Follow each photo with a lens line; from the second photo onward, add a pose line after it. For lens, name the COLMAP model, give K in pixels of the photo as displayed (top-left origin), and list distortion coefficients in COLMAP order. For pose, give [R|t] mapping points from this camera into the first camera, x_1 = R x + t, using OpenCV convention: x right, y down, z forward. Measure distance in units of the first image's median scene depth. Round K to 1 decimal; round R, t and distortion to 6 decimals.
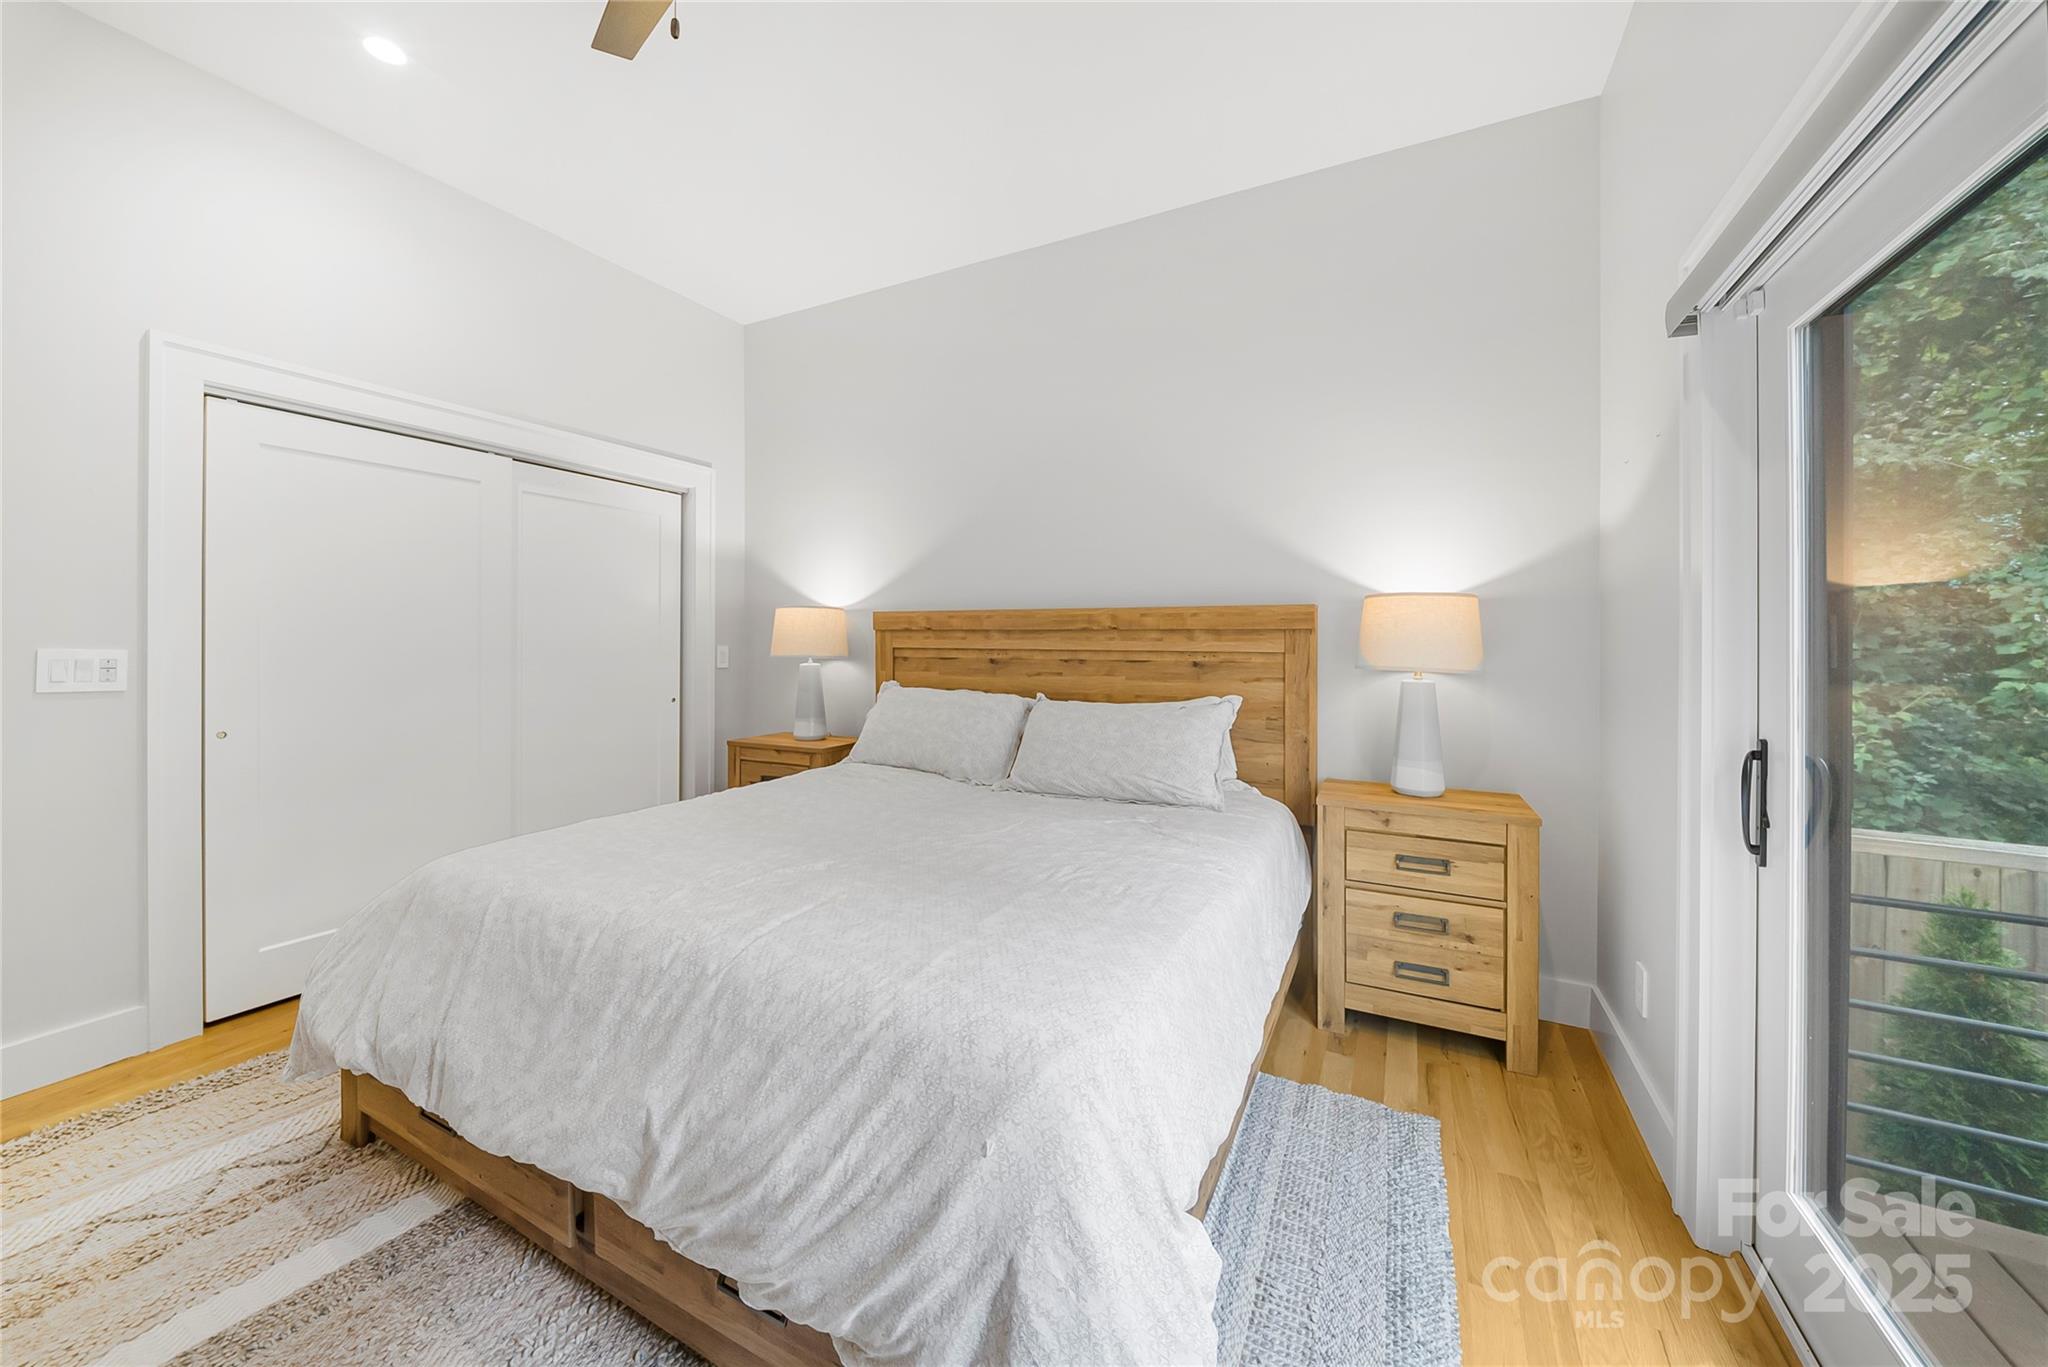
lens RADIAL K [[725.9, 0, 1030.1], [0, 725.9, 651.8], [0, 0, 1]] dist [-0.000258, -0.002231]
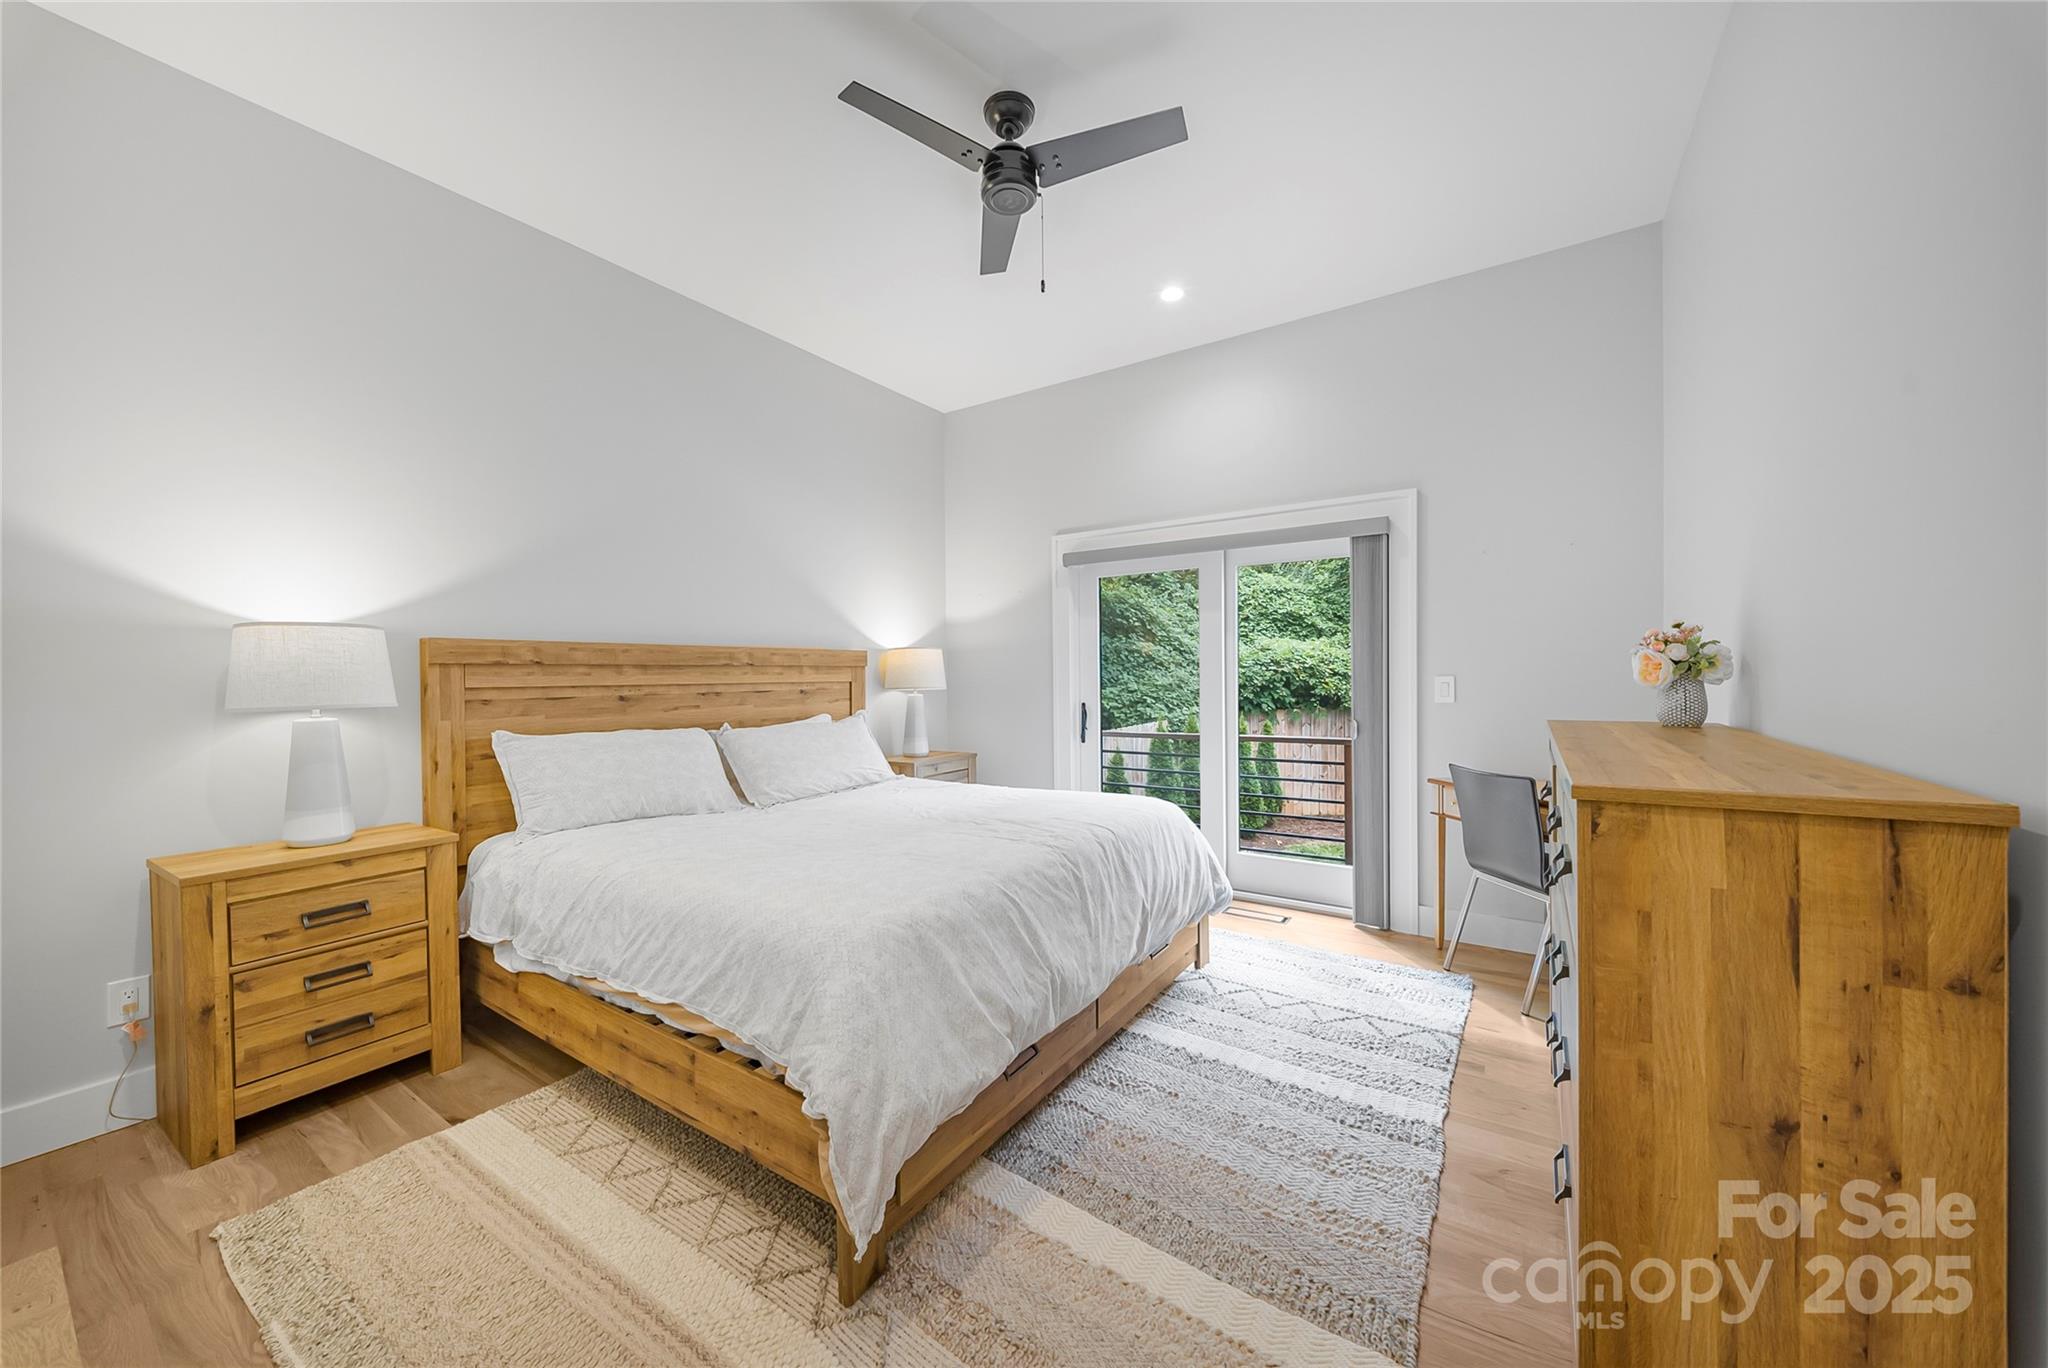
lens RADIAL K [[725.9, 0, 1034.7], [0, 725.9, 663.9], [0, 0, 1]] dist [-0.000258, -0.002231]
pose [[0.102611, 0.005938, 0.994704, -0.915560], [0.022460, 0.999713, -0.008284, -0.011595], [-0.994468, 0.023192, 0.102448, 0.371638]]
